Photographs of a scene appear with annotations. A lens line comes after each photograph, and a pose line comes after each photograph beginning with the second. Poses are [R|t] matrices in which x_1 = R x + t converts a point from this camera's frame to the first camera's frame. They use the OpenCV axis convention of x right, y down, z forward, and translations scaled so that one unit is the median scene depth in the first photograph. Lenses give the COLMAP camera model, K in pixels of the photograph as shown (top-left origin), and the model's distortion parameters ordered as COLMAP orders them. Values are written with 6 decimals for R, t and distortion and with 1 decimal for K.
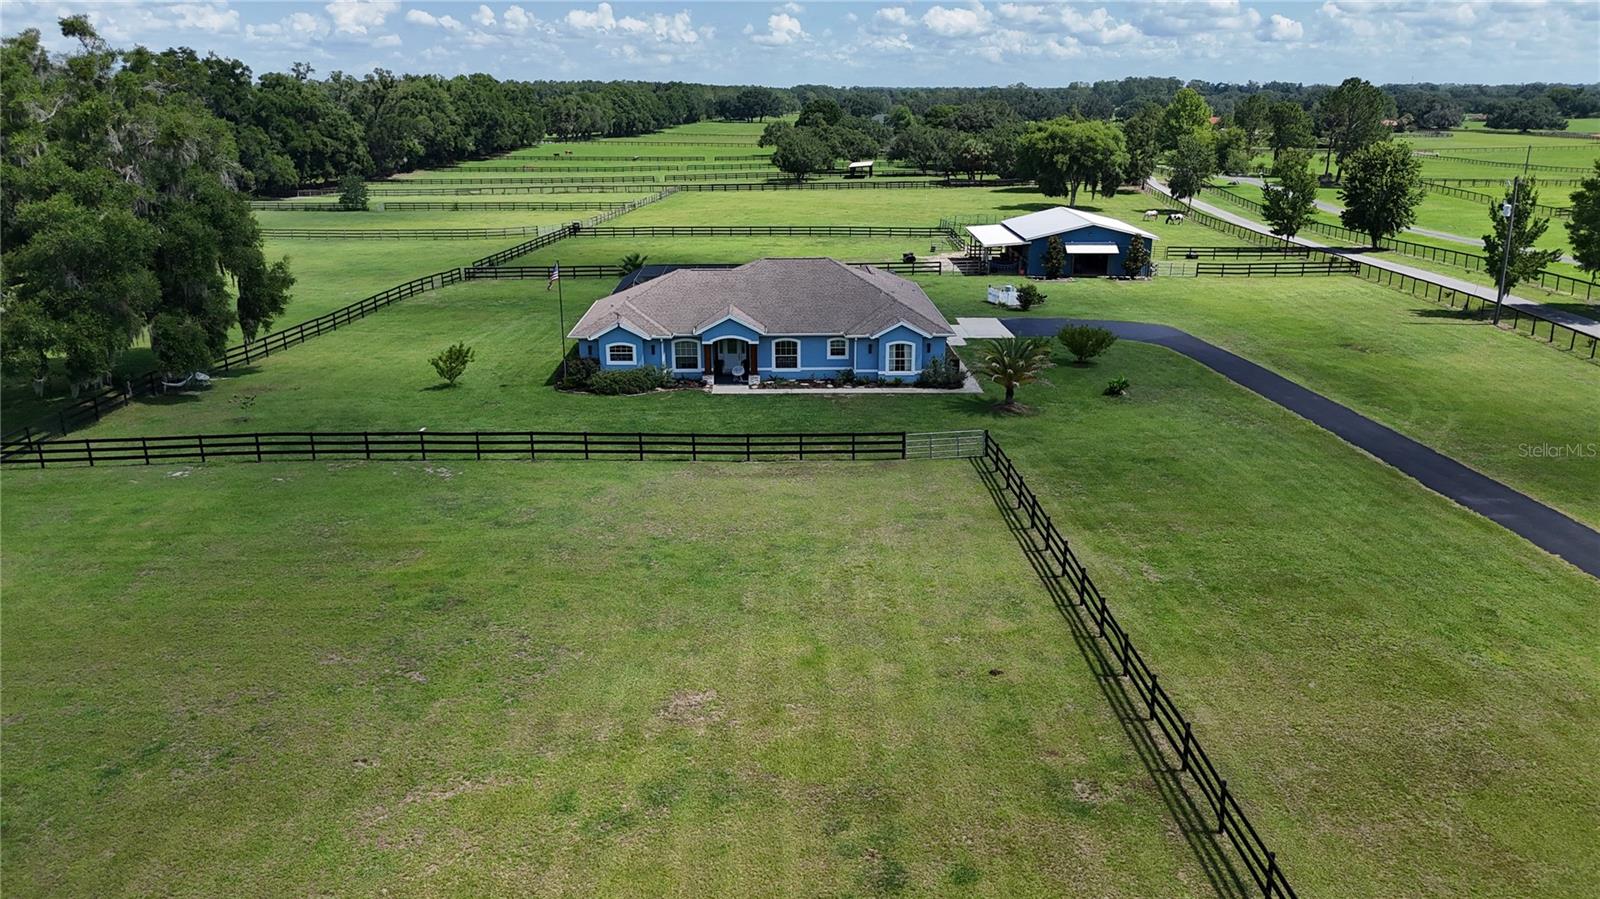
lens RADIAL K [[1178.3, 0, 801.1], [0, 1178.3, 448.2], [0, 0, 1]] dist [0.078224, -0.081502]
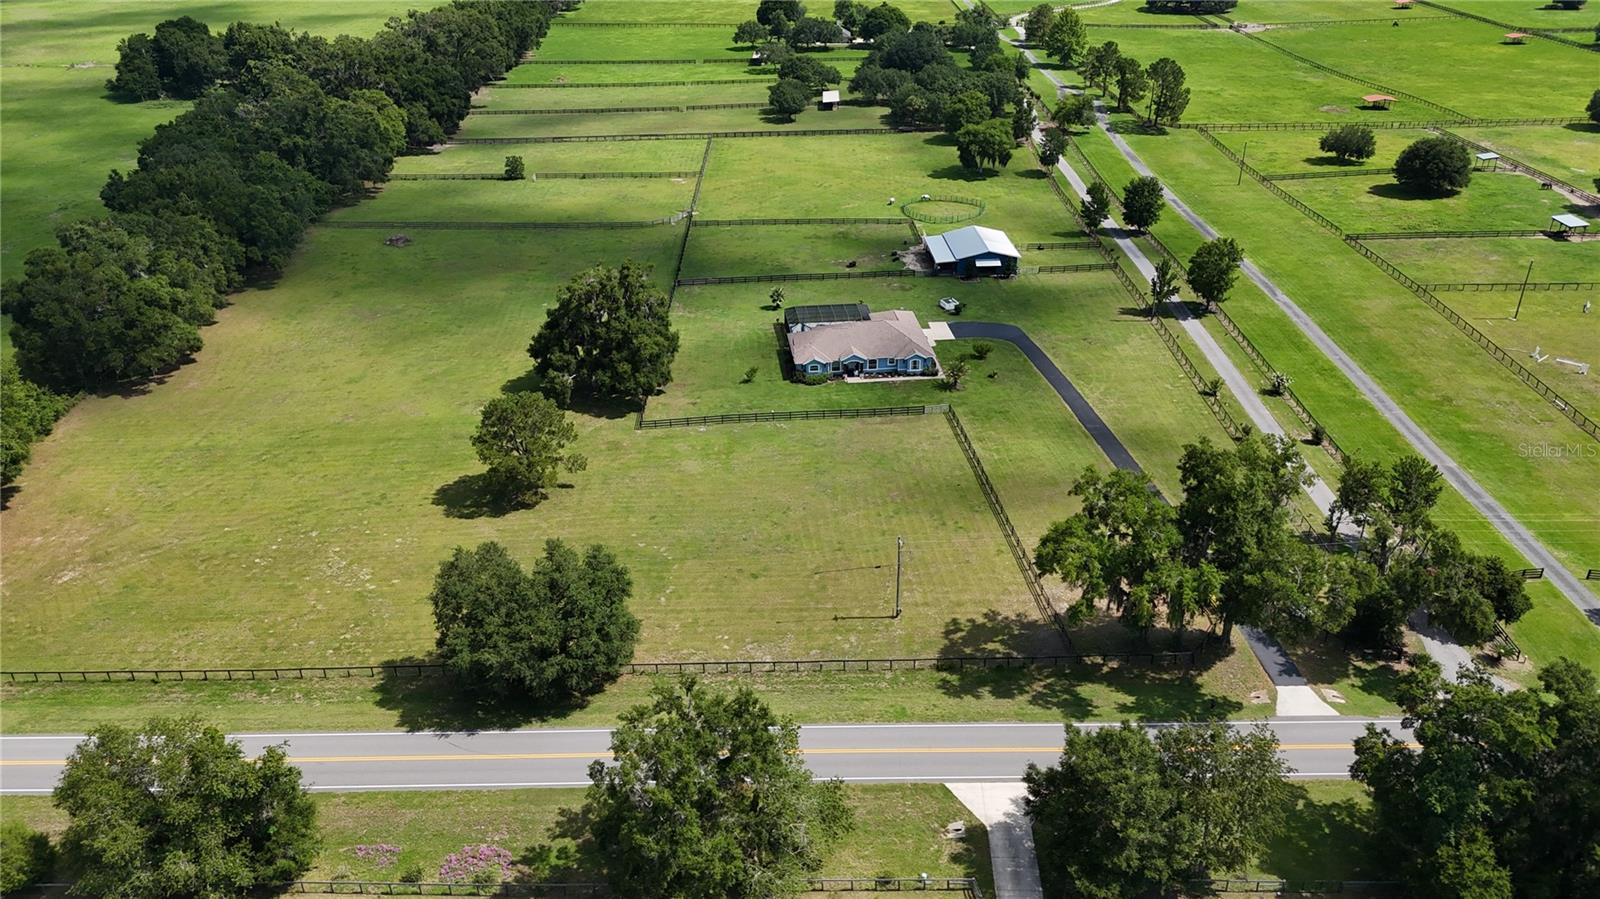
lens RADIAL K [[1178.3, 0, 797.0], [0, 1178.3, 454.2], [0, 0, 1]] dist [0.078224, -0.081502]
pose [[0.997054, -0.041475, 0.064530, -0.370177], [0.027956, 0.979840, 0.197817, -0.418475], [-0.071433, -0.195430, 0.978113, -1.674516]]
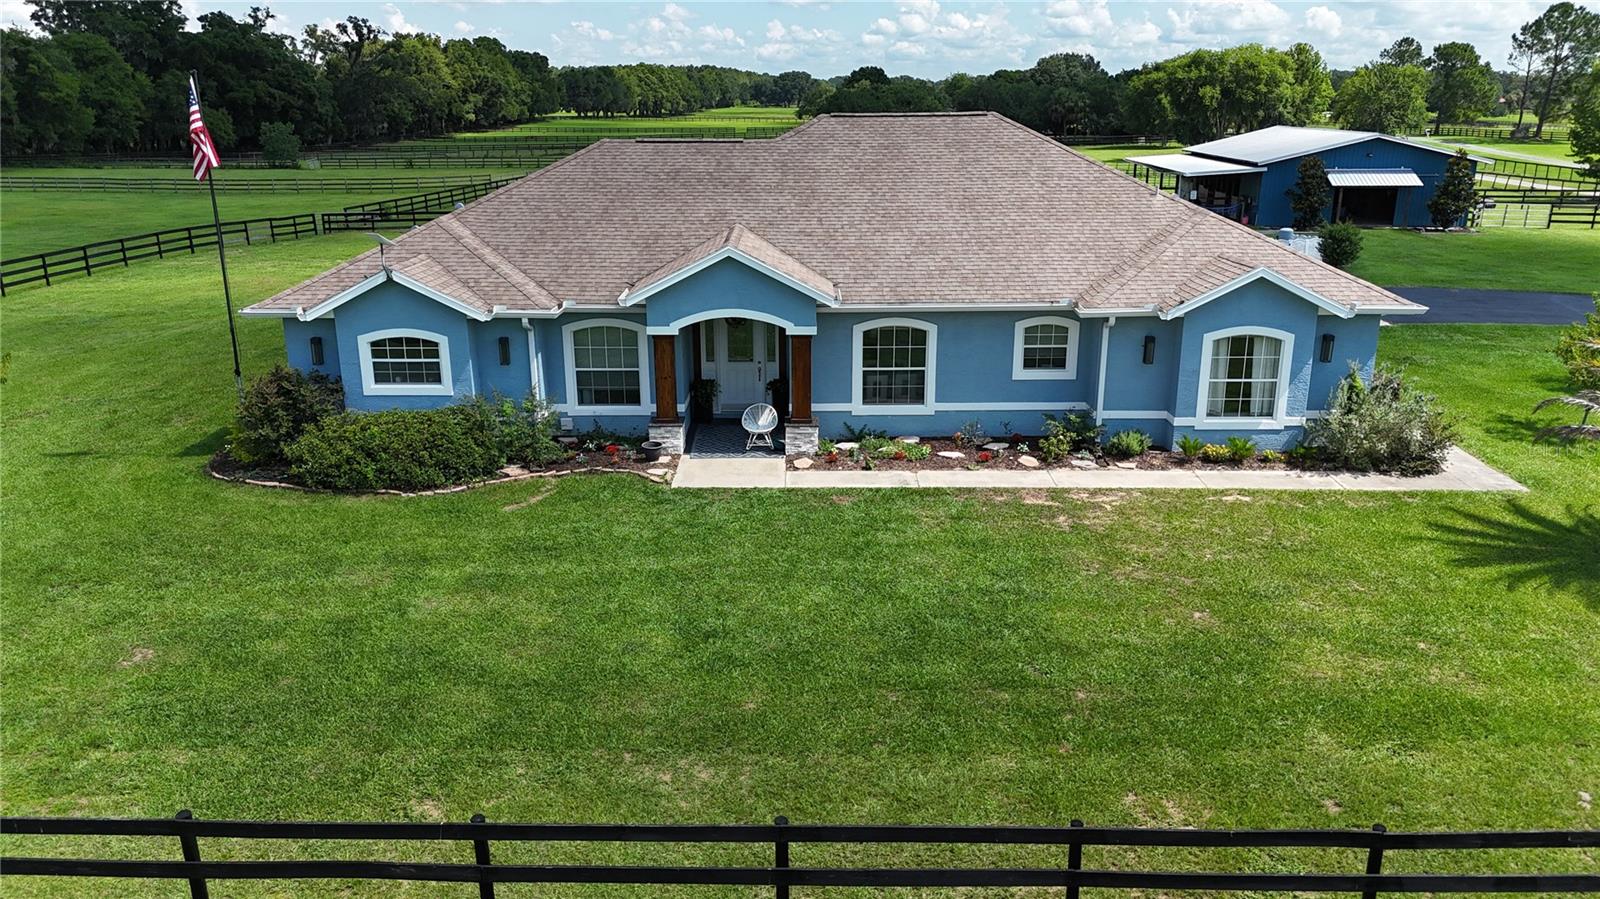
lens RADIAL K [[1178.3, 0, 803.3], [0, 1178.3, 439.2], [0, 0, 1]] dist [0.078224, -0.081502]
pose [[0.999604, 0.006622, -0.027358, -0.030040], [-0.006792, 0.999958, -0.006099, -0.056100], [0.027317, 0.006282, 0.999607, 0.657945]]
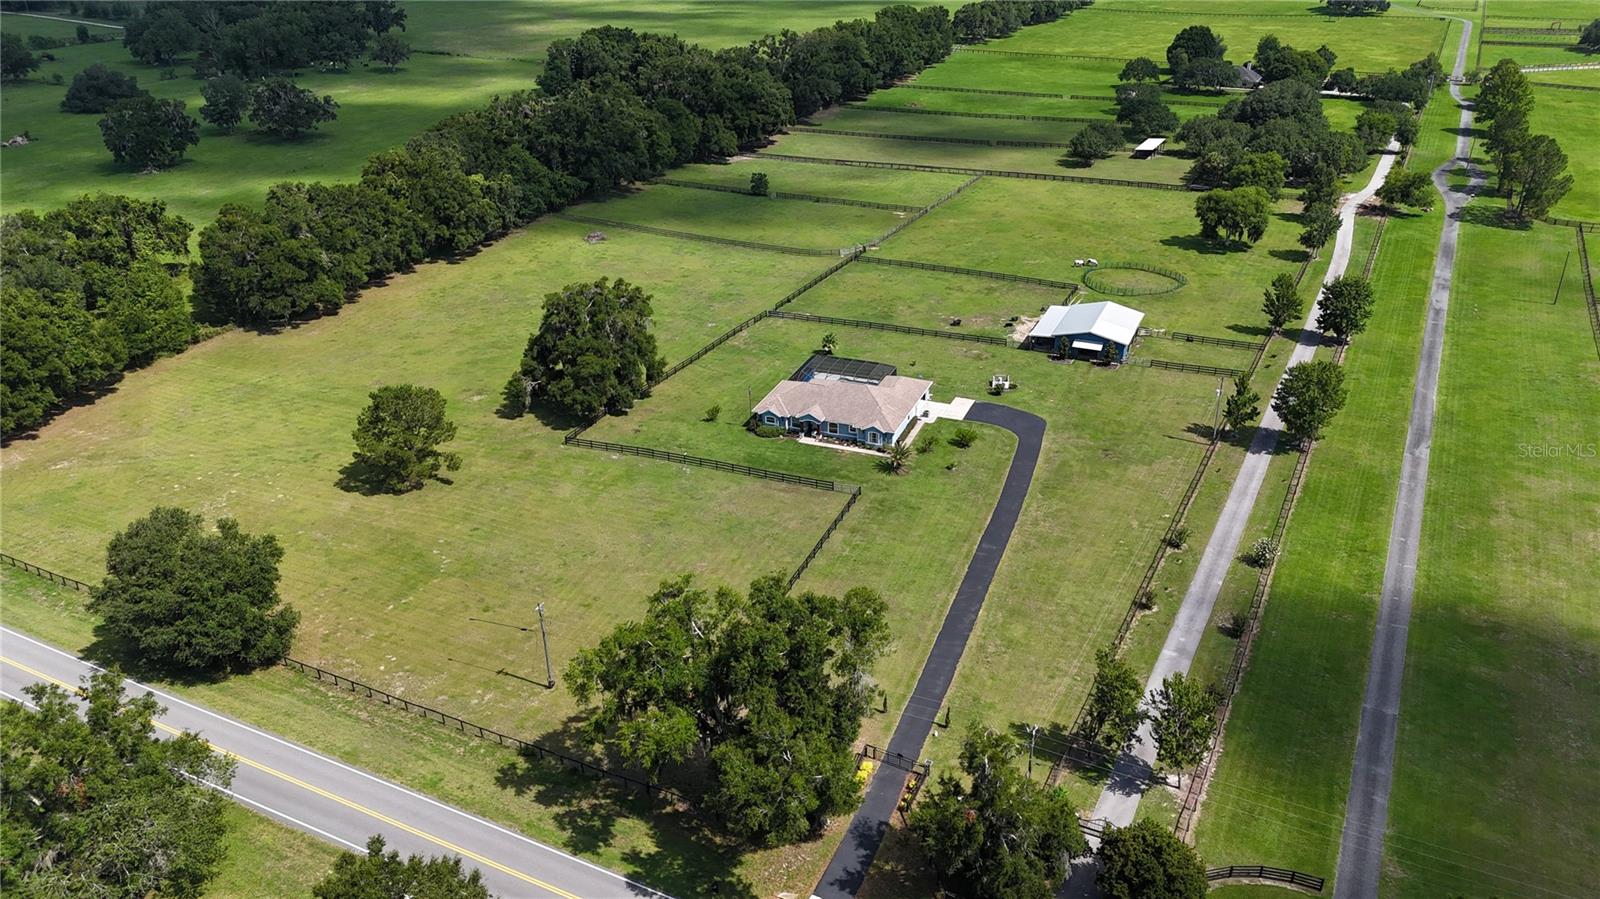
lens RADIAL K [[1178.3, 0, 799.4], [0, 1178.3, 449.5], [0, 0, 1]] dist [0.078224, -0.081502]
pose [[0.920764, 0.164267, -0.353851, 0.815020], [-0.100101, 0.976143, 0.192676, -0.511344], [0.377060, -0.141988, 0.915241, -1.319693]]
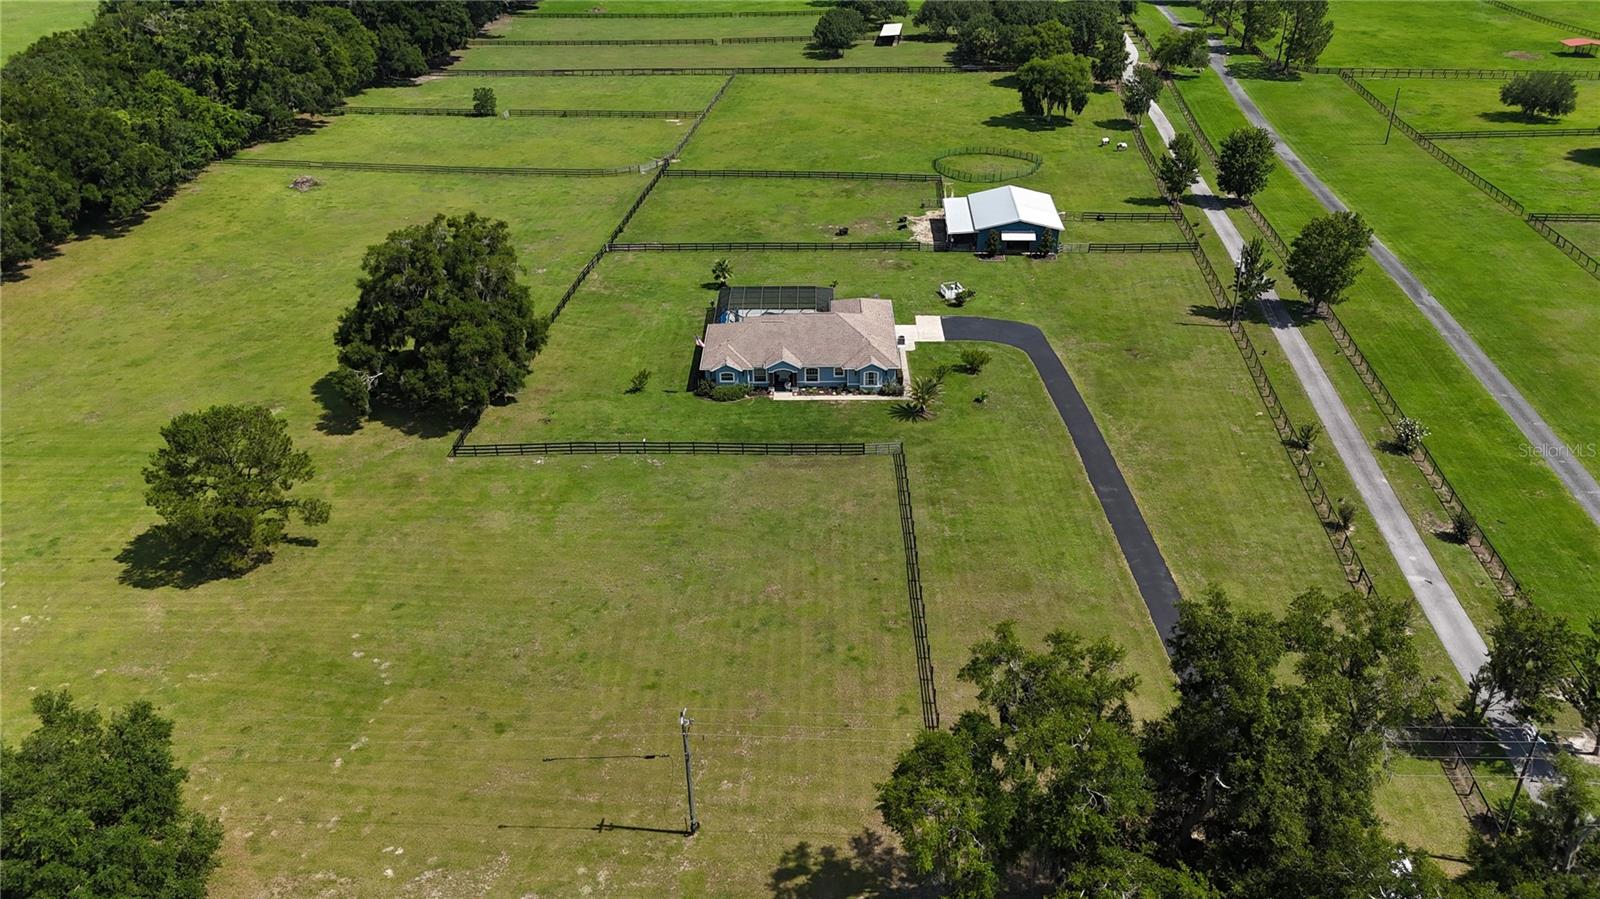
lens RADIAL K [[1178.3, 0, 798.8], [0, 1178.3, 455.6], [0, 0, 1]] dist [0.078224, -0.081502]
pose [[0.999153, 0.009932, -0.039924, 0.043937], [-0.000583, 0.973743, 0.227649, -0.389907], [0.041137, -0.227433, 0.972925, -0.897421]]
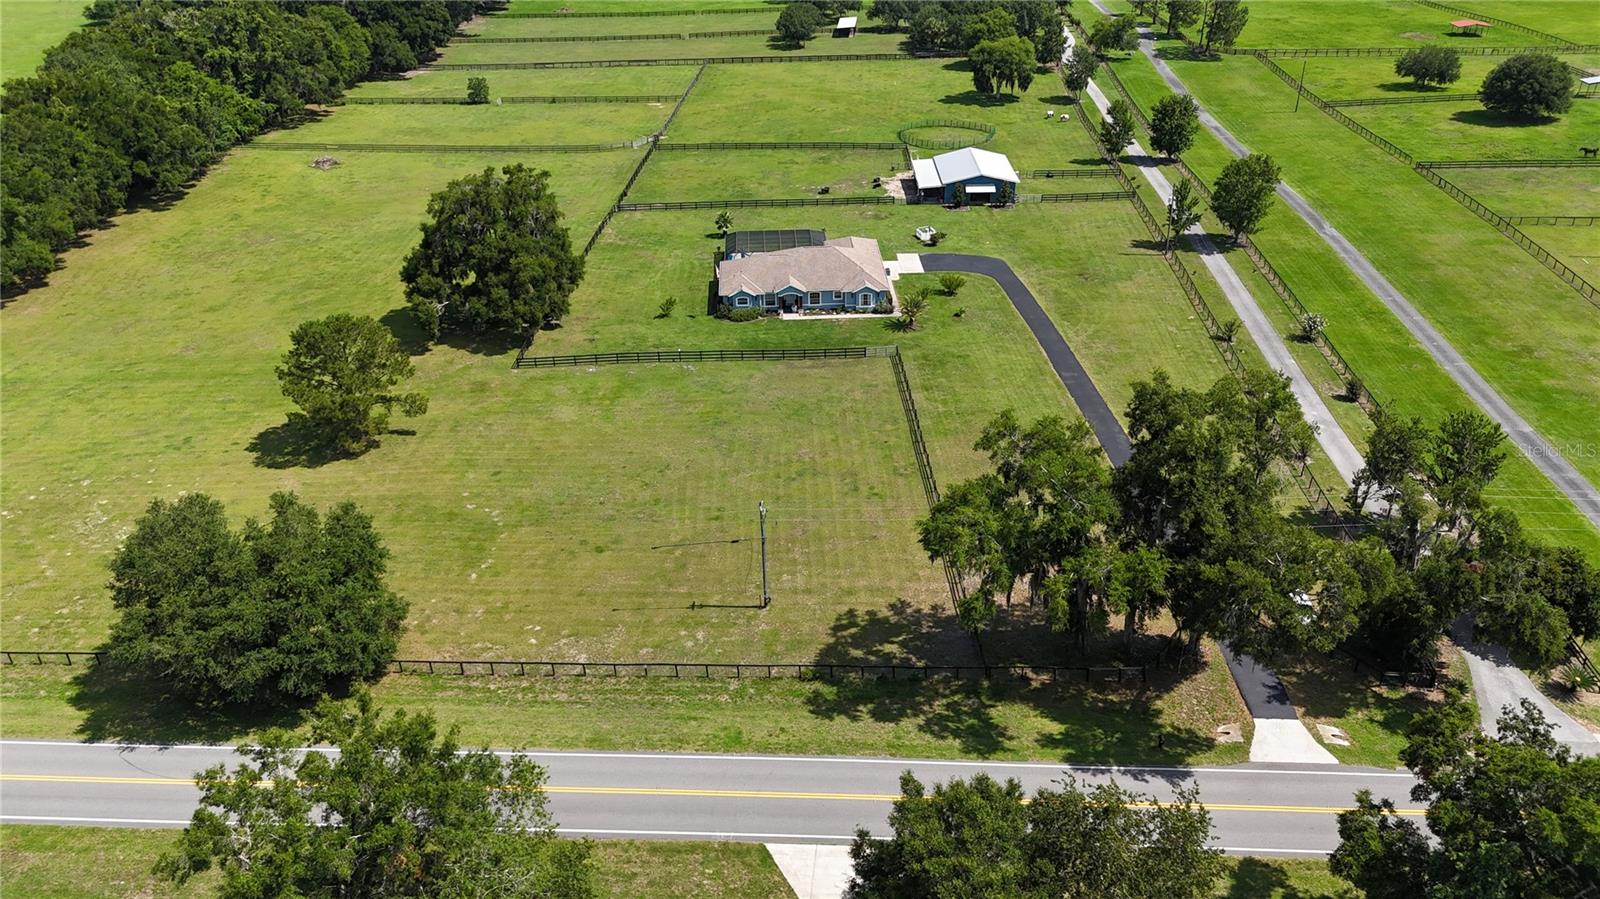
lens RADIAL K [[1178.3, 0, 799.4], [0, 1178.3, 459.0], [0, 0, 1]] dist [0.078224, -0.081502]
pose [[0.999770, -0.020807, 0.005127, -0.060102], [0.019145, 0.974745, 0.222500, -0.282760], [-0.009627, -0.222351, 0.974919, -1.258853]]
